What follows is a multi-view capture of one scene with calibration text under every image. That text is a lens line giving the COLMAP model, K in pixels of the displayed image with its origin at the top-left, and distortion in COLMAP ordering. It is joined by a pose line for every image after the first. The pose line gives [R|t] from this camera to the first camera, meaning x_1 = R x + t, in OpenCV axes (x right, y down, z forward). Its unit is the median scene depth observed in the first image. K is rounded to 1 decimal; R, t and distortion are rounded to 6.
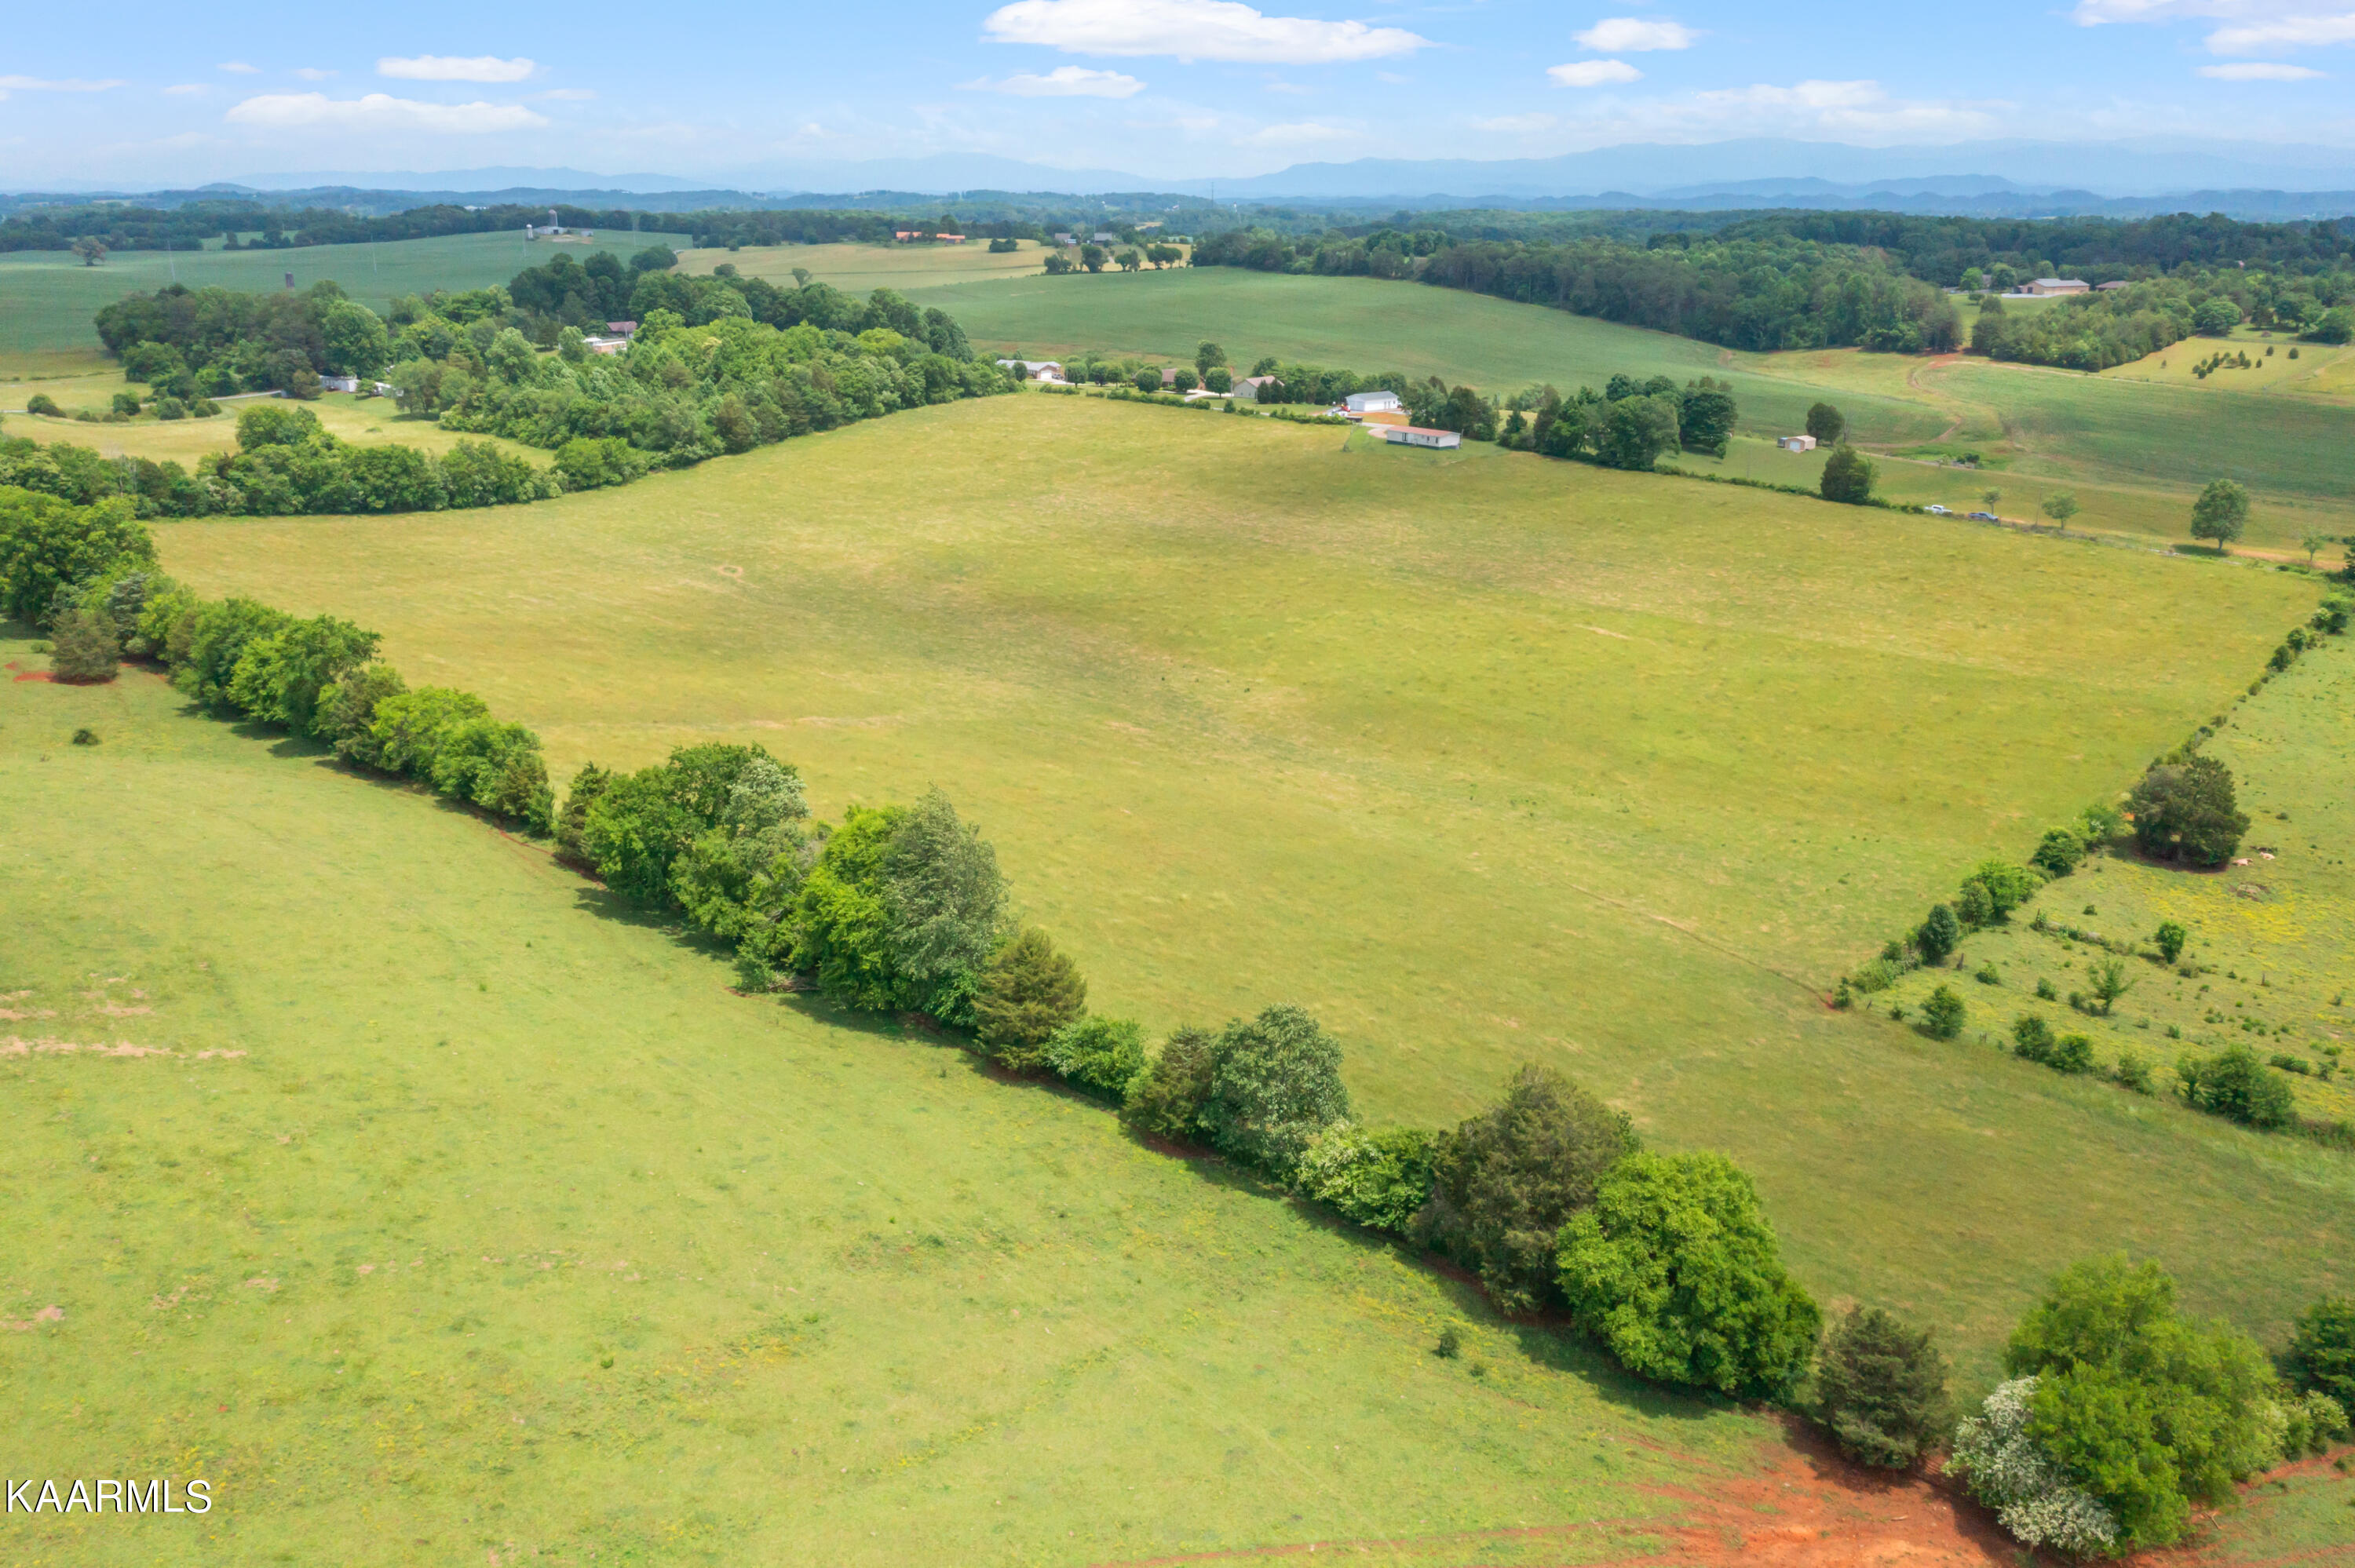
lens RADIAL K [[1882.6, 0, 1189.5], [0, 1882.6, 784.2], [0, 0, 1]] dist [-0.002211, 0.005448]
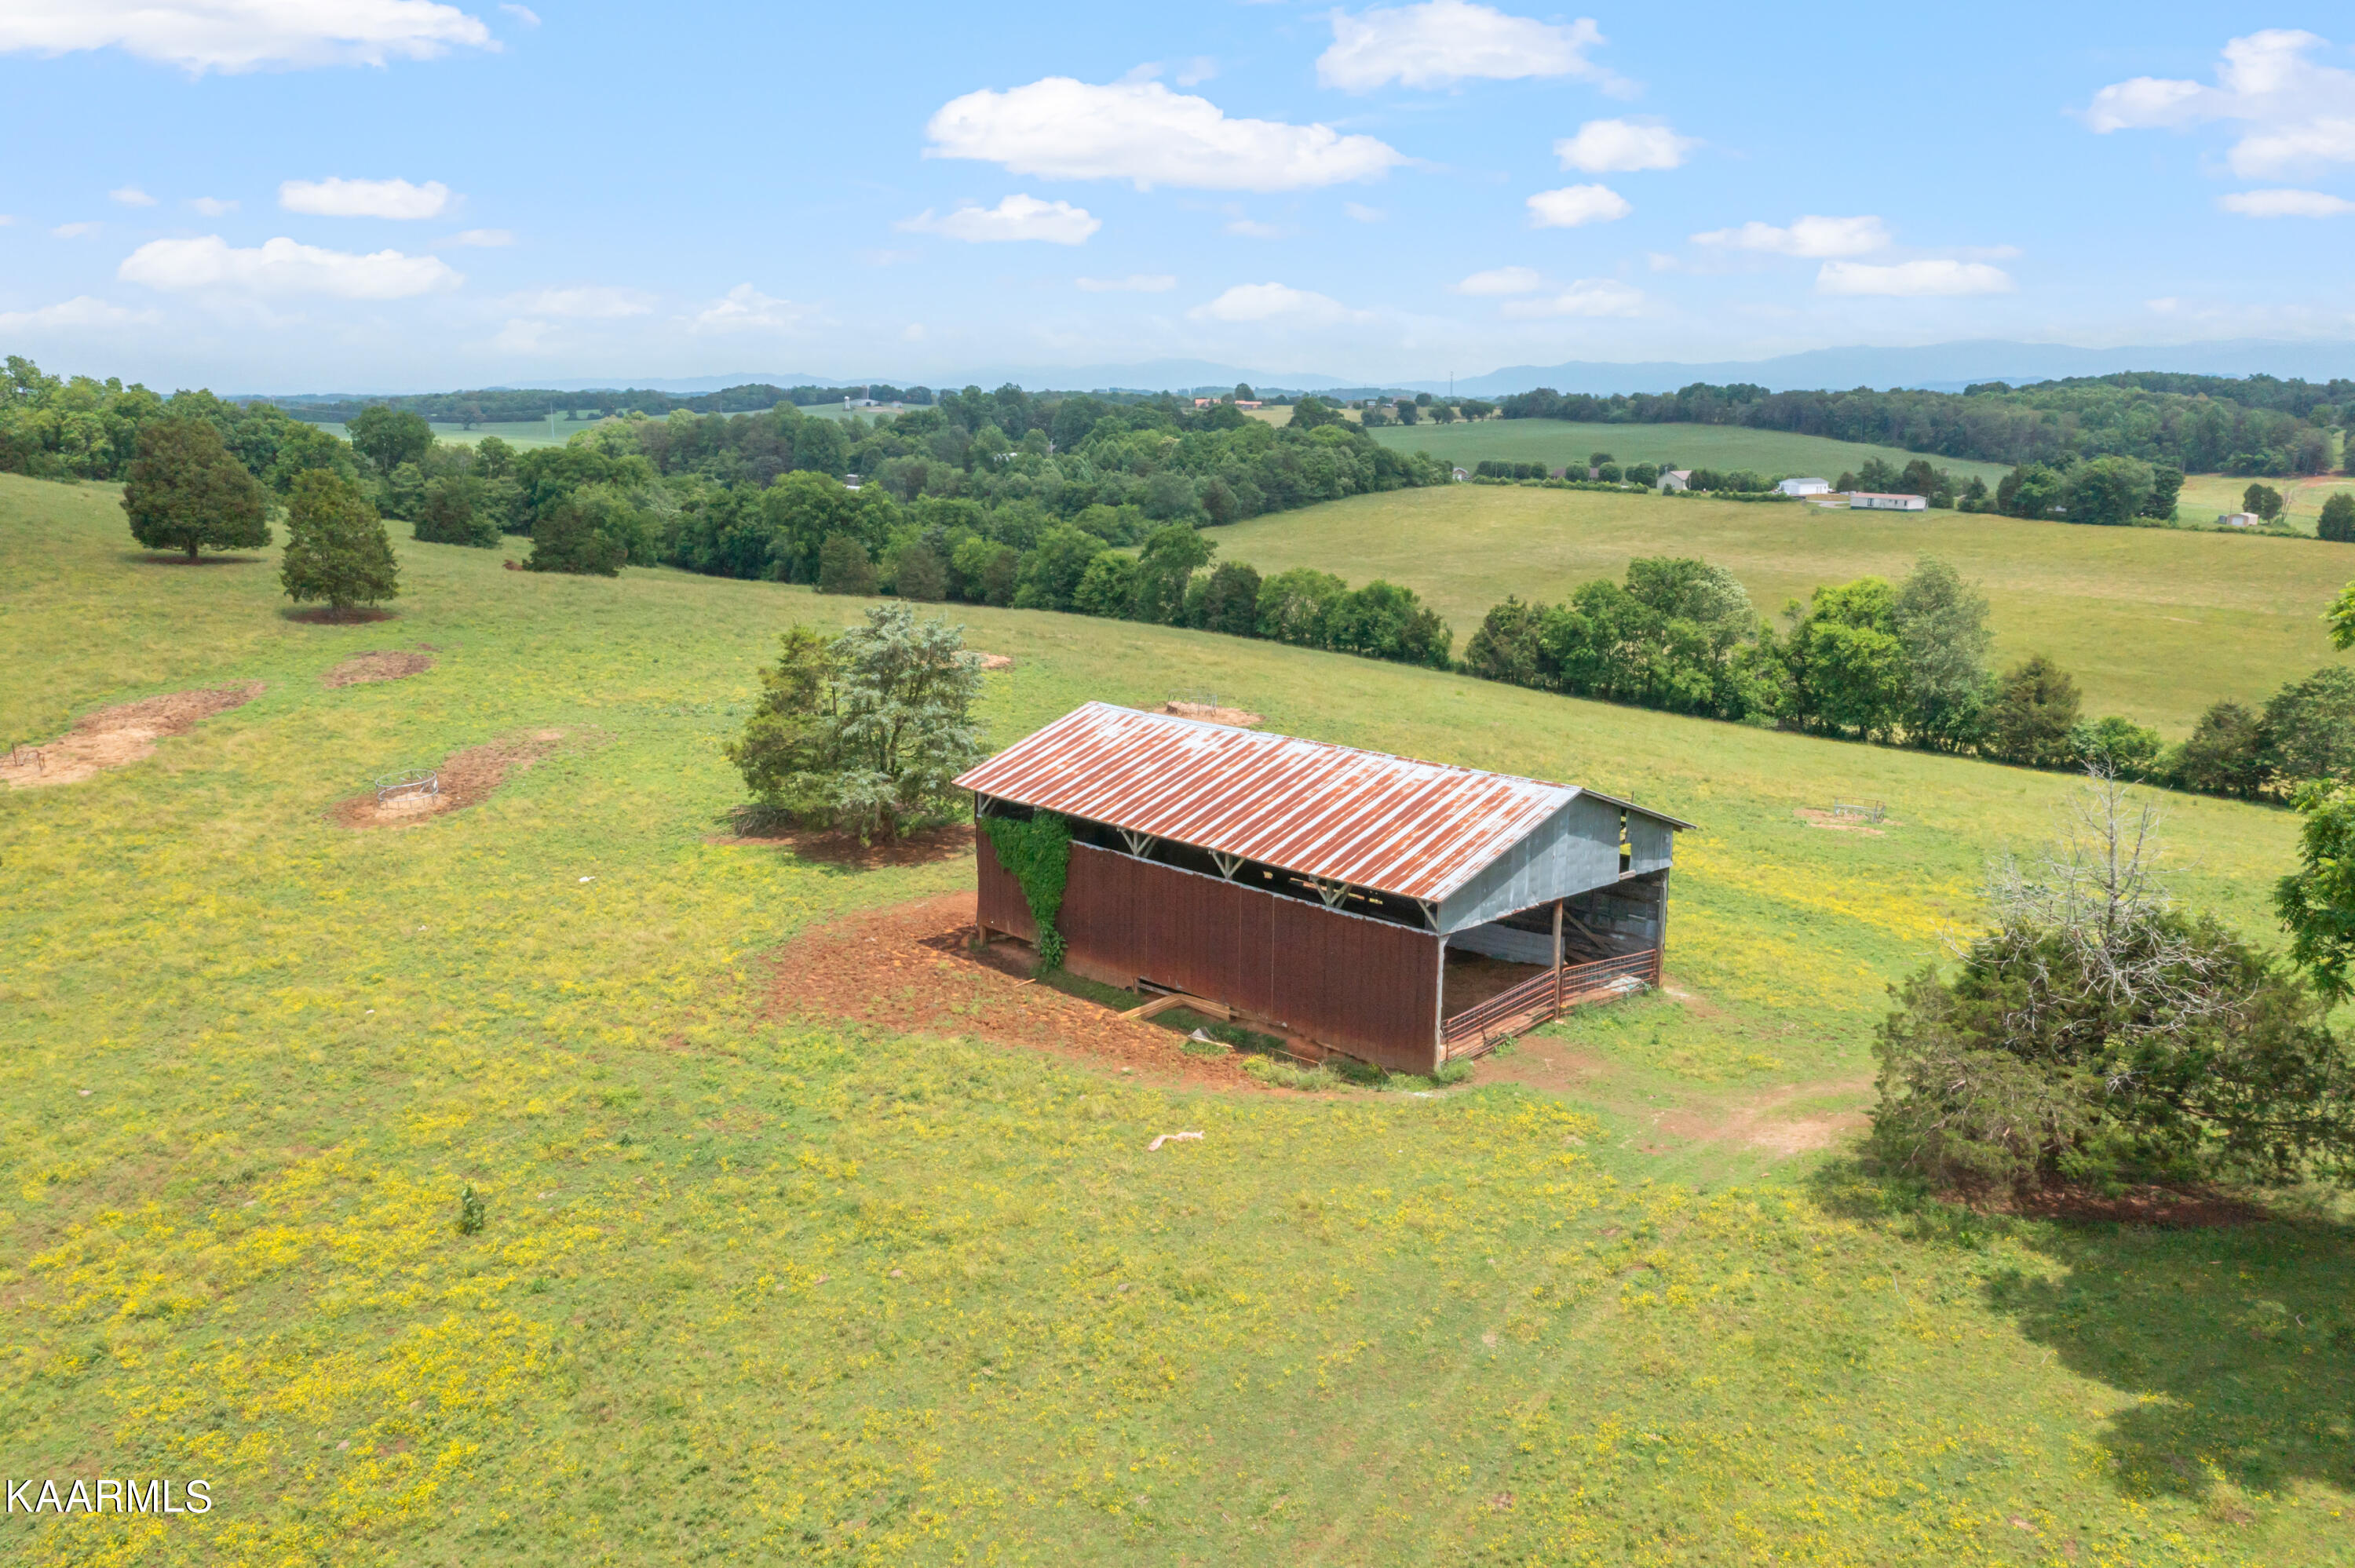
lens RADIAL K [[1882.6, 0, 1179.0], [0, 1882.6, 777.1], [0, 0, 1]] dist [-0.002211, 0.005448]
pose [[0.994150, 0.019899, -0.106157, -0.169917], [-0.031055, 0.994041, -0.104491, 0.101384], [0.103446, 0.107177, 0.988844, -0.089701]]
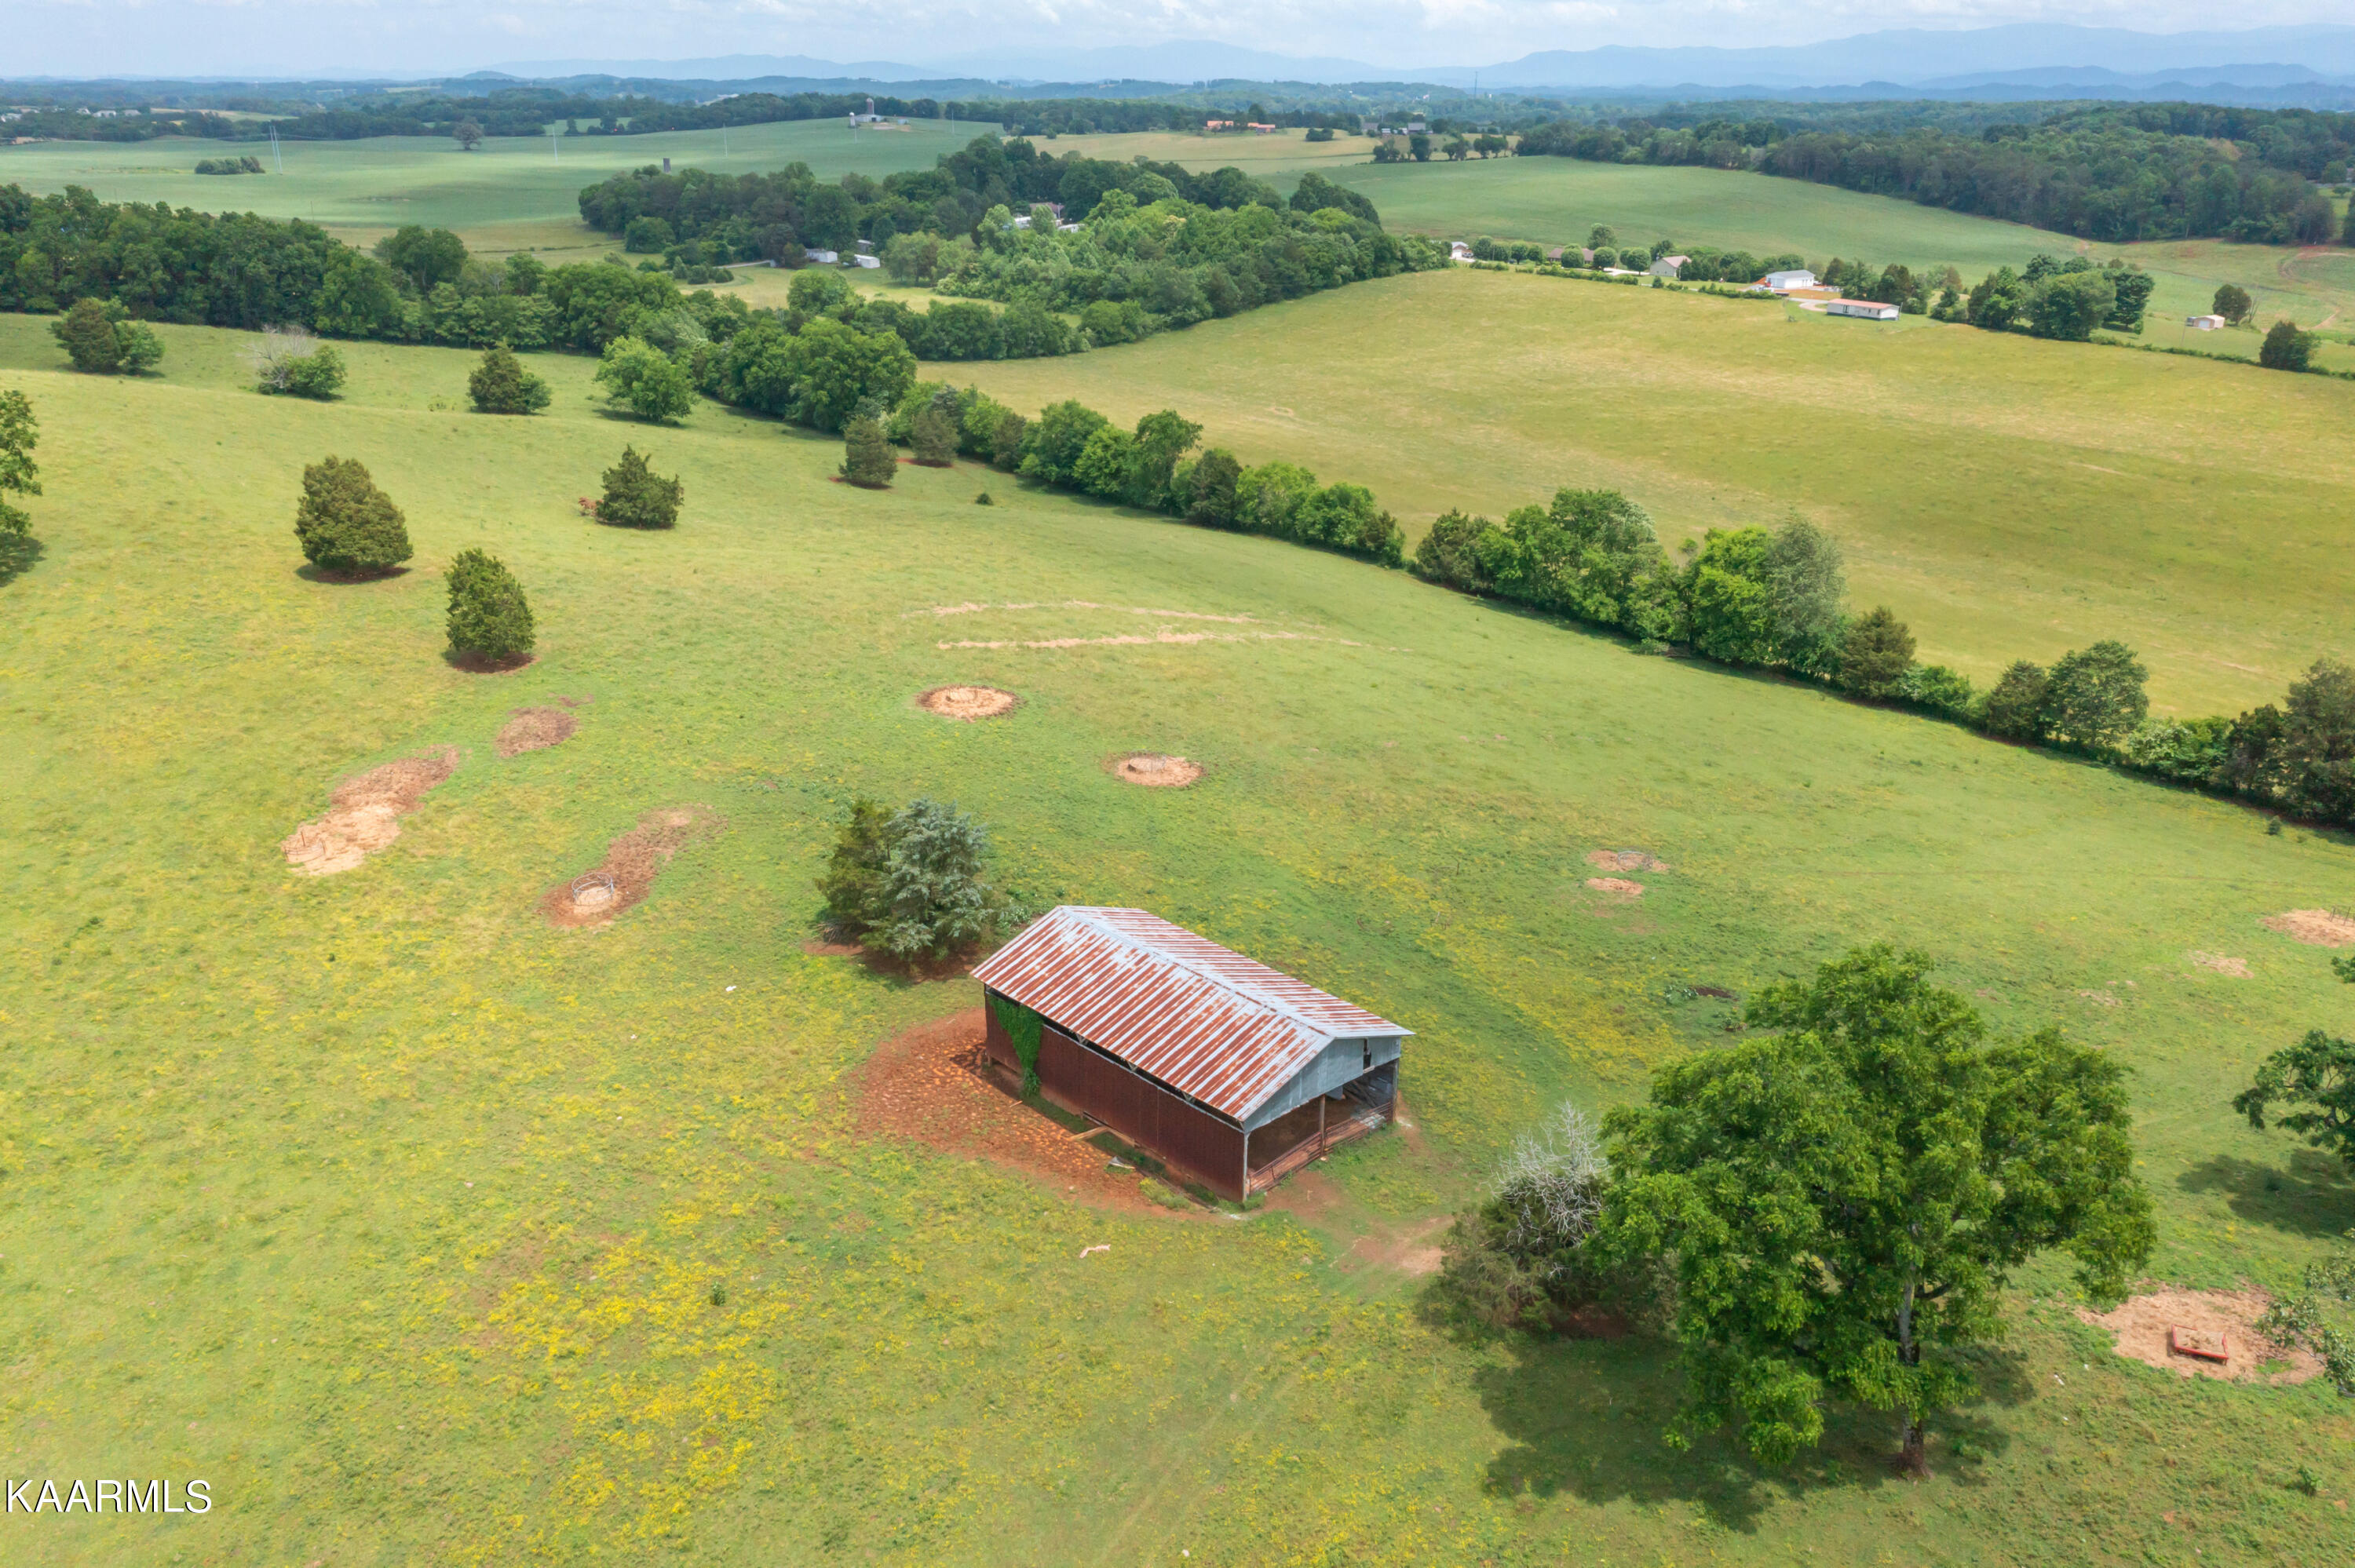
lens RADIAL K [[1882.6, 0, 1176.3], [0, 1882.6, 779.9], [0, 0, 1]] dist [-0.002211, 0.005448]
pose [[0.993040, 0.041989, -0.110039, -0.153304], [-0.036339, 0.997941, 0.052859, 0.051787], [0.112032, -0.048493, 0.992521, -0.172159]]
